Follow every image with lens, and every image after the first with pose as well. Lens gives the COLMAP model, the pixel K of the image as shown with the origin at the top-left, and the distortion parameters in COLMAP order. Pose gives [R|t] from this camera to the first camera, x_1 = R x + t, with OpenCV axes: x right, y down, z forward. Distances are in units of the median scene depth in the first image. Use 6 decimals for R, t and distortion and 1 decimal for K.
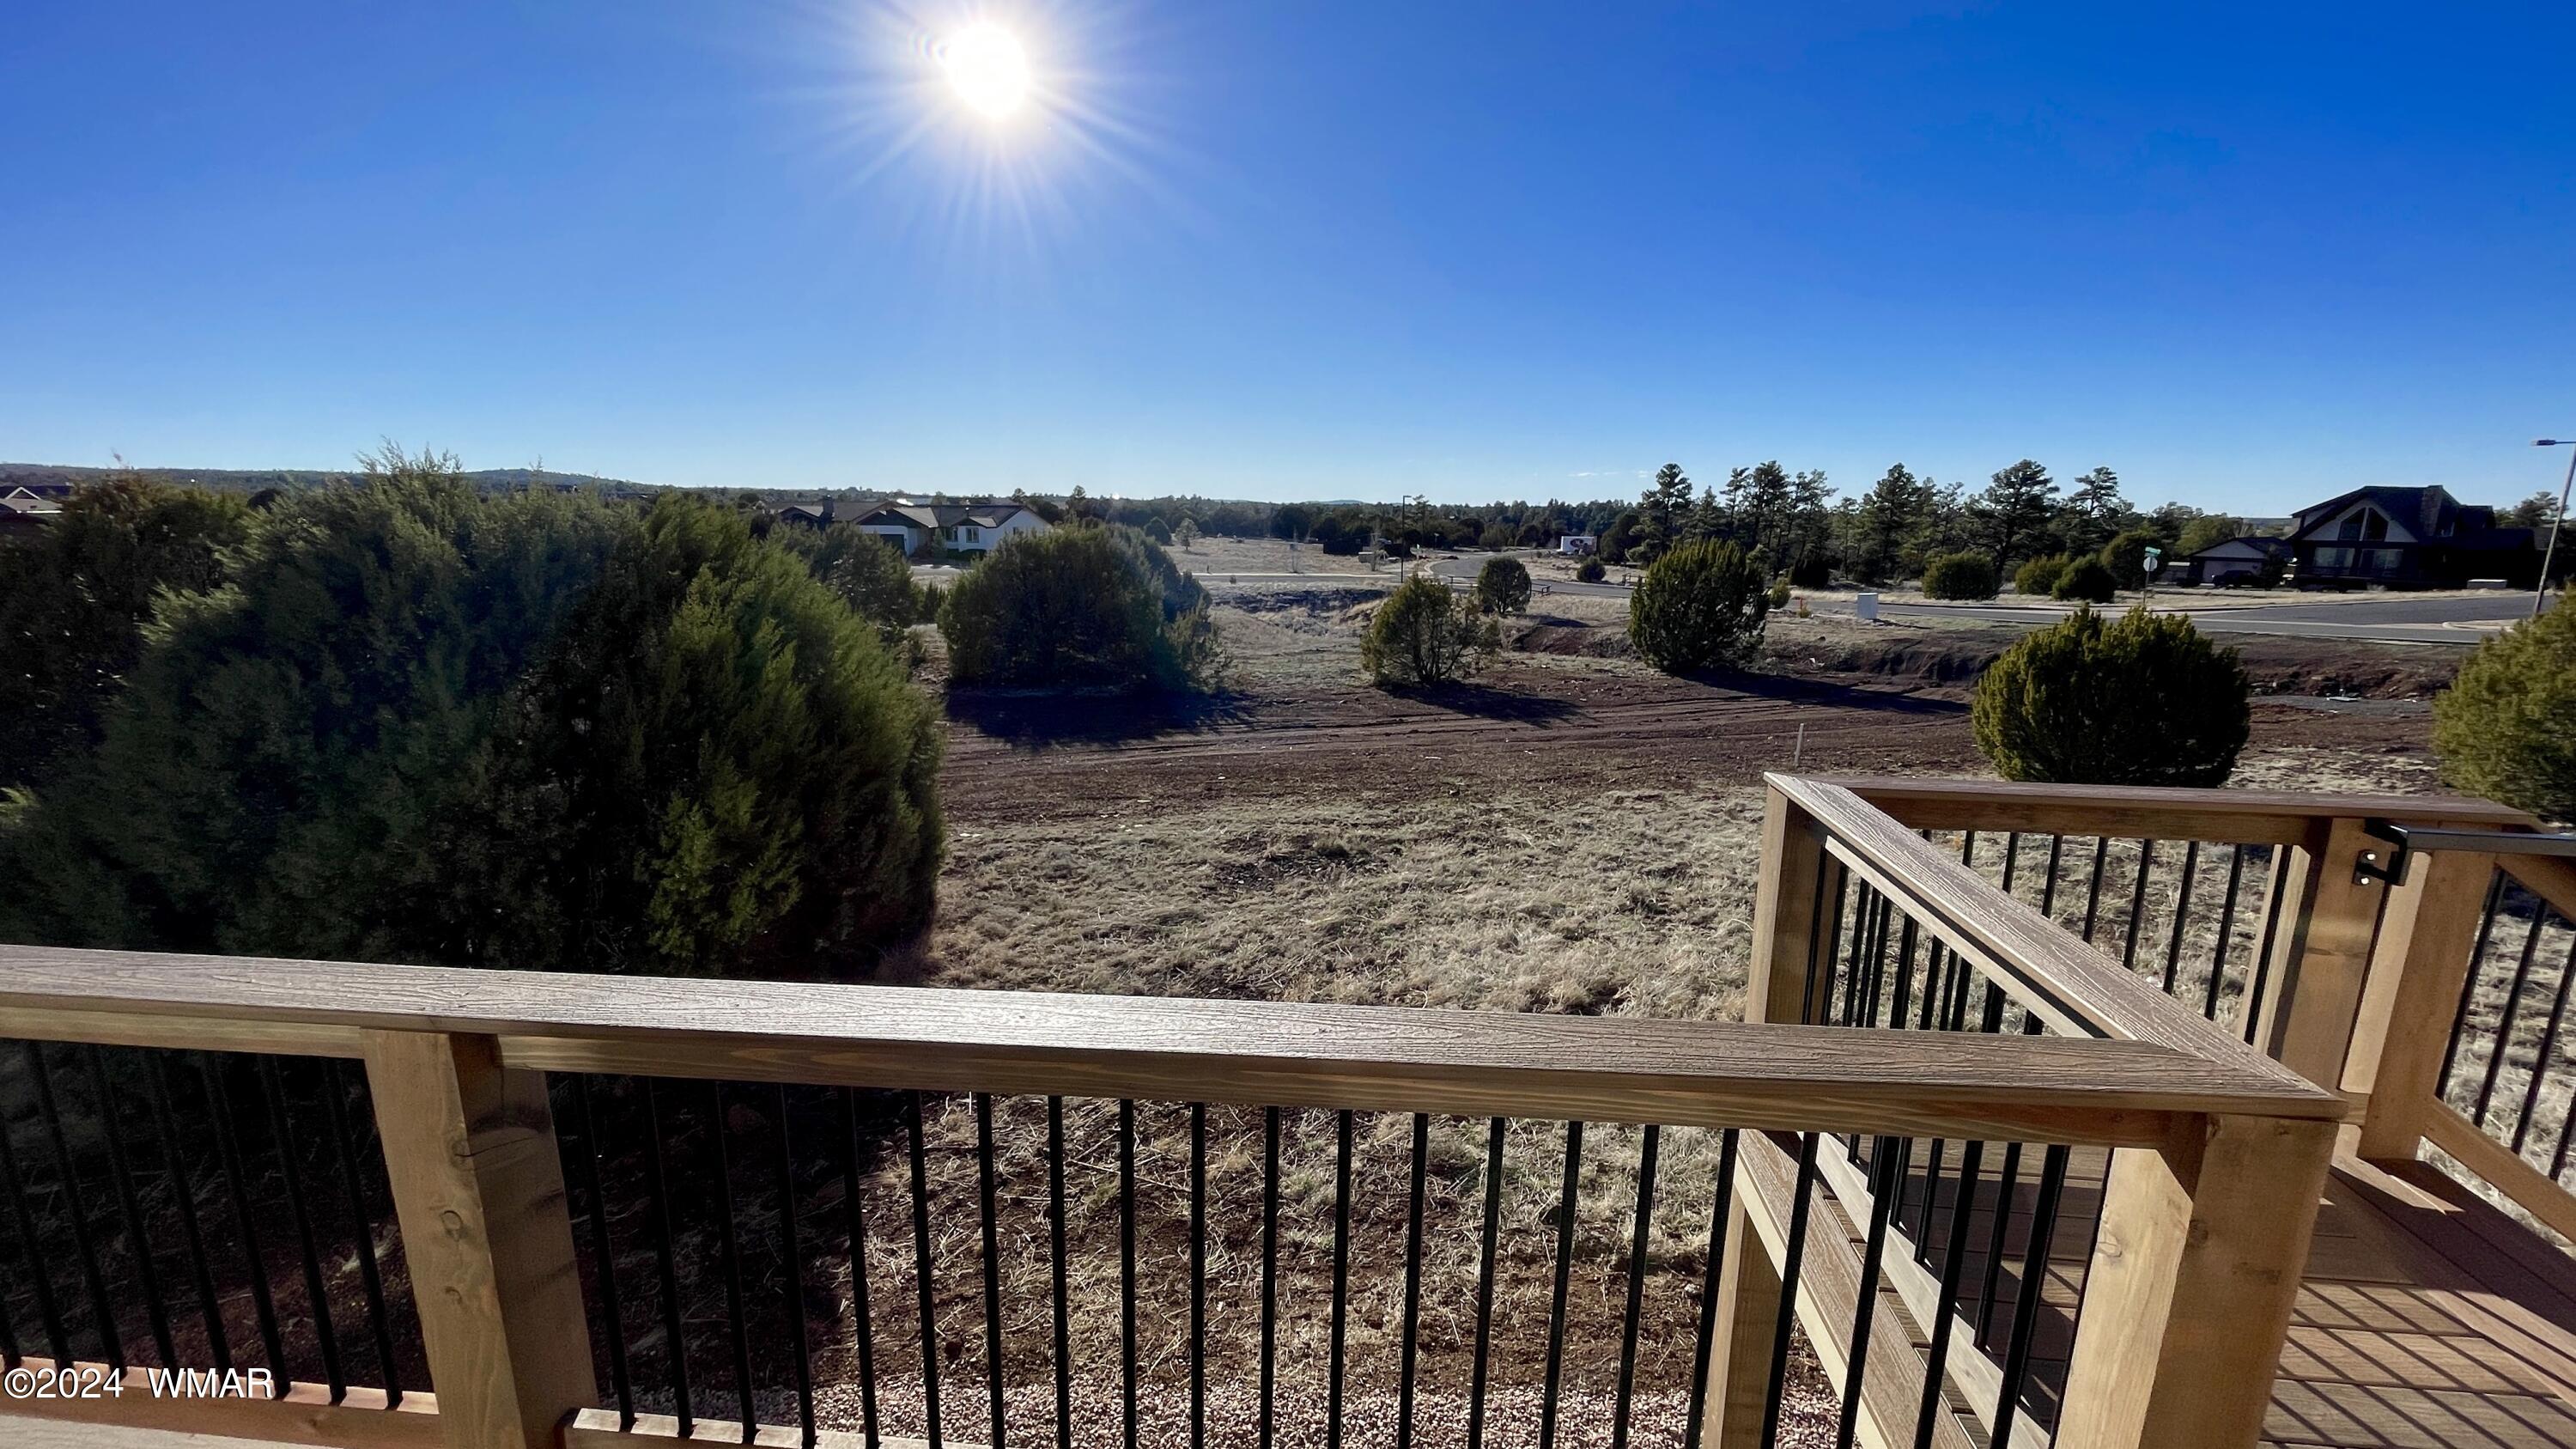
lens RADIAL K [[1032.1, 0, 1288.0], [0, 1032.1, 724.5], [0, 0, 1]] dist [-0.001928, -0.000148]
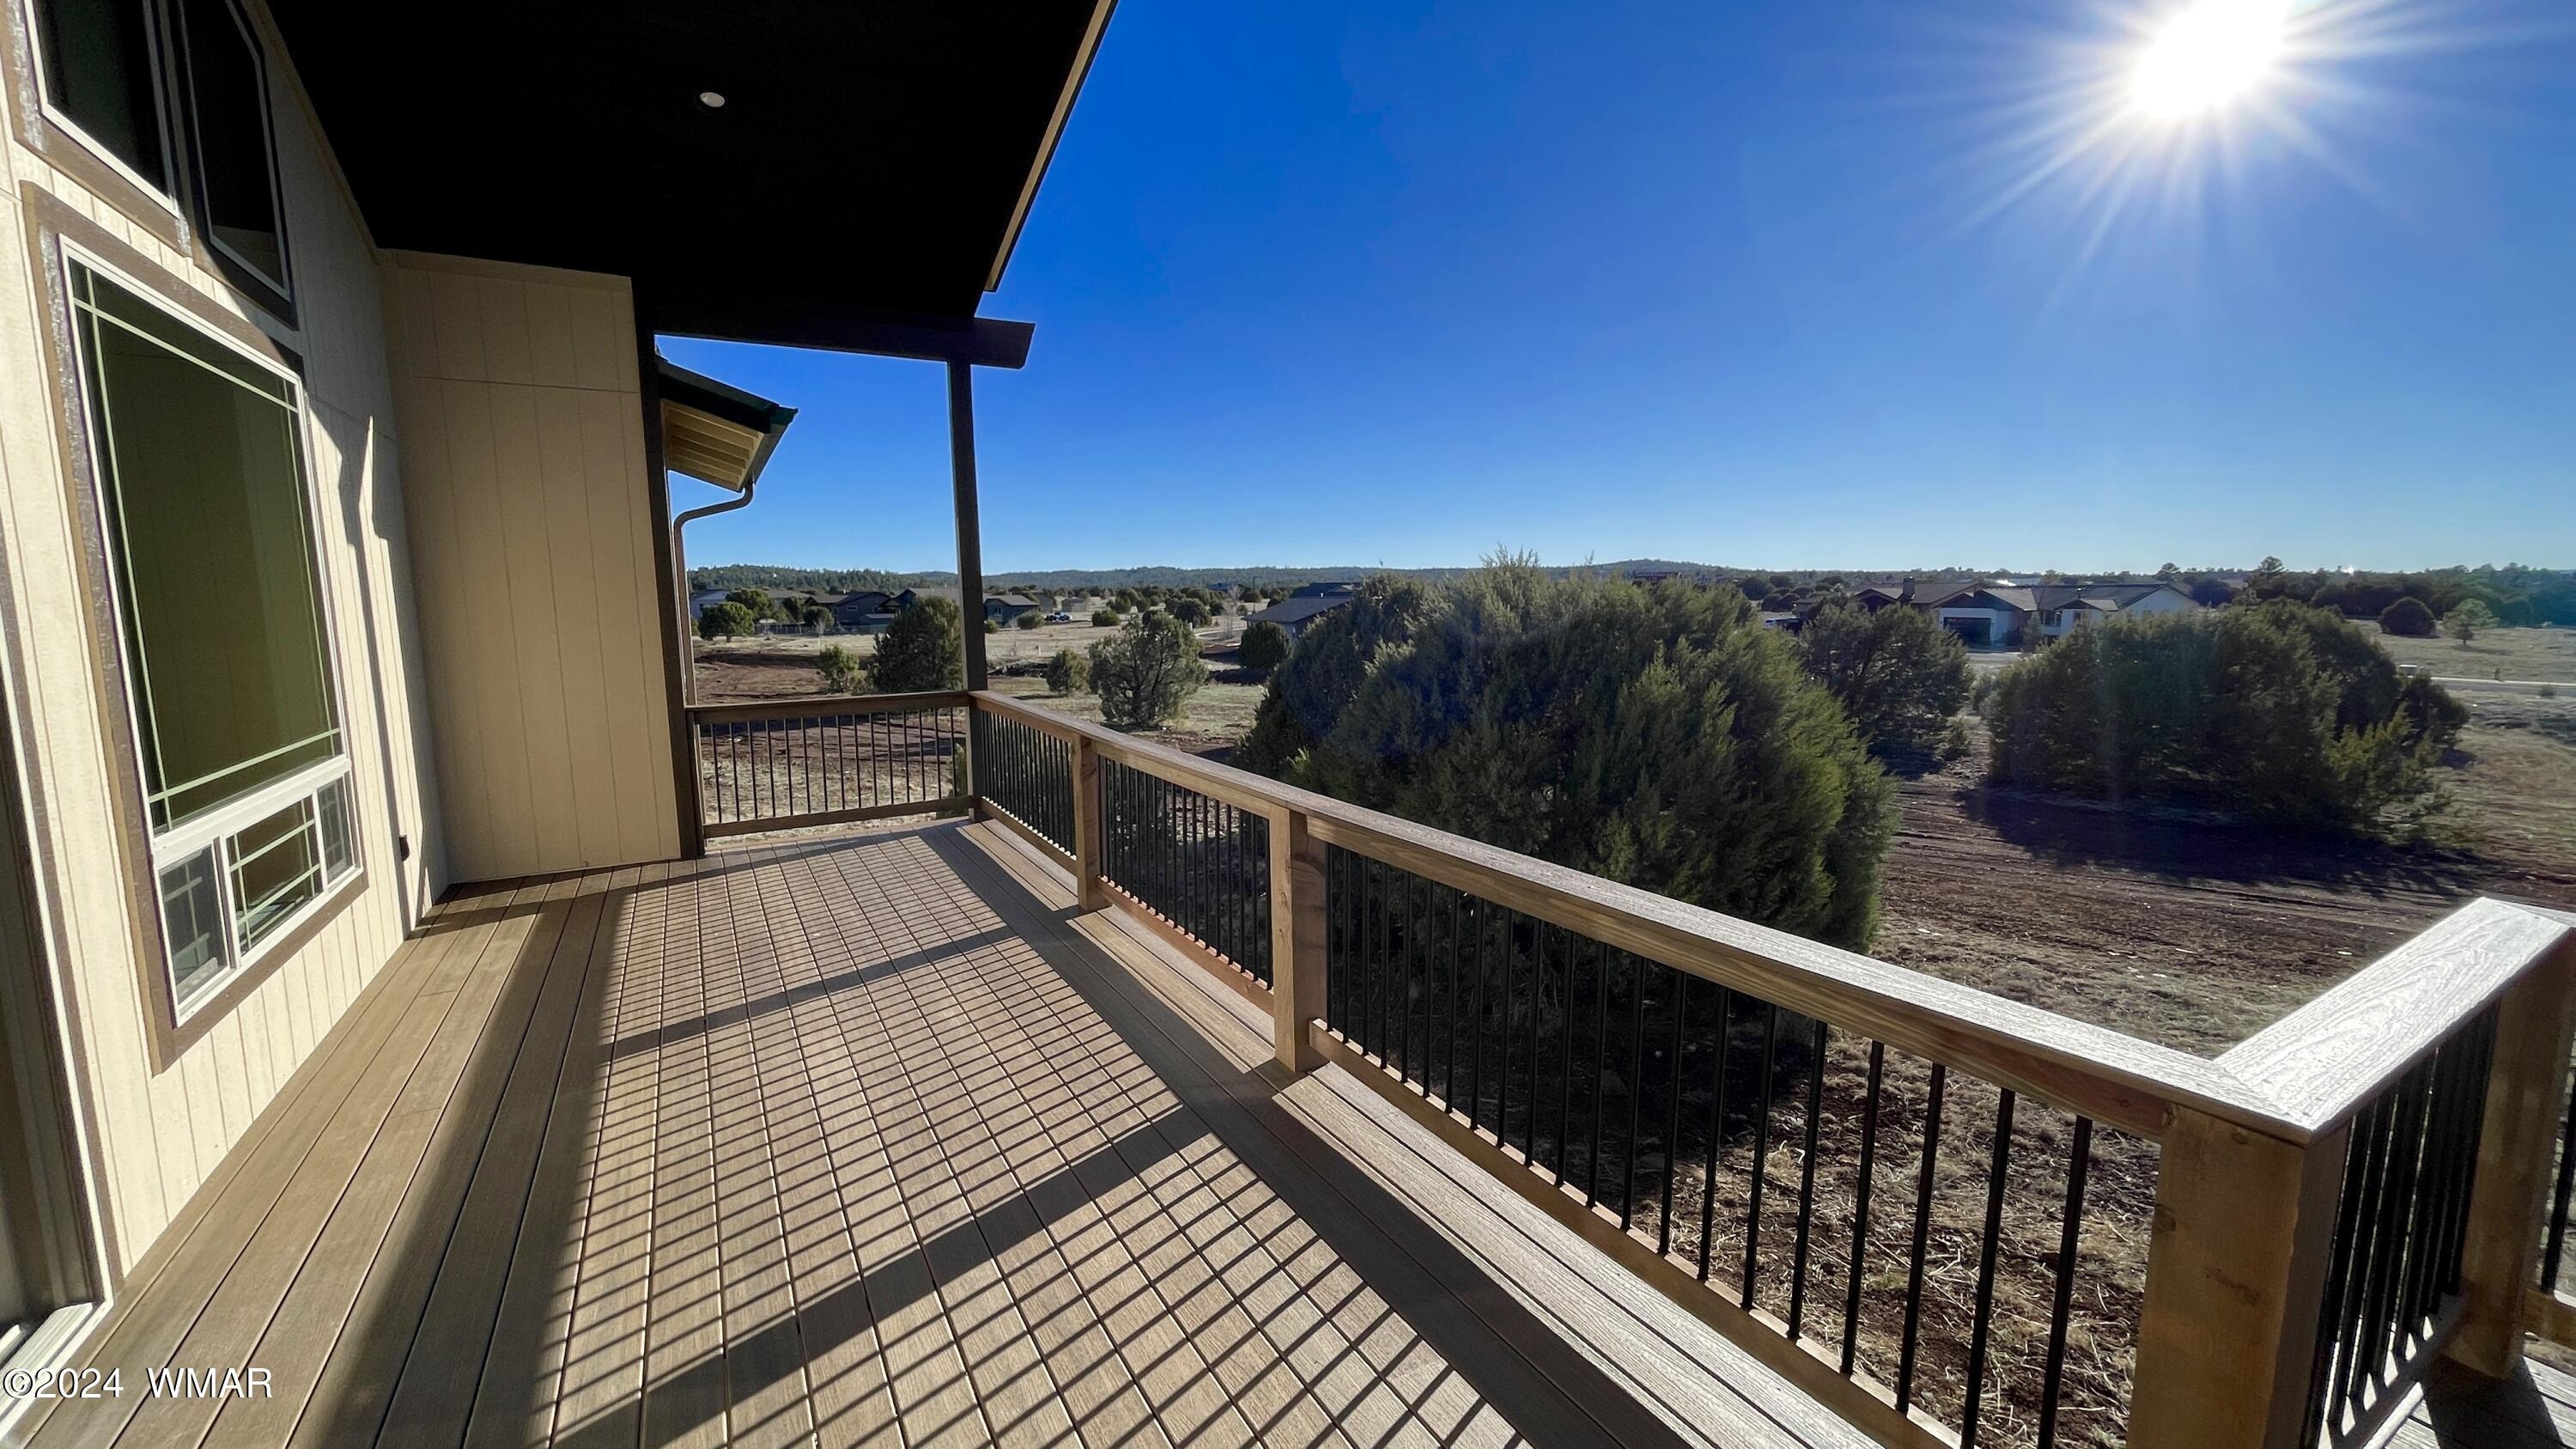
lens RADIAL K [[1032.1, 0, 1288.0], [0, 1032.1, 724.5], [0, 0, 1]] dist [-0.001928, -0.000148]
pose [[0.577442, 0.092879, -0.811131, 0.146155], [-0.156234, 0.987718, 0.001877, 0.015738], [0.801343, 0.125643, 0.584861, -0.052200]]
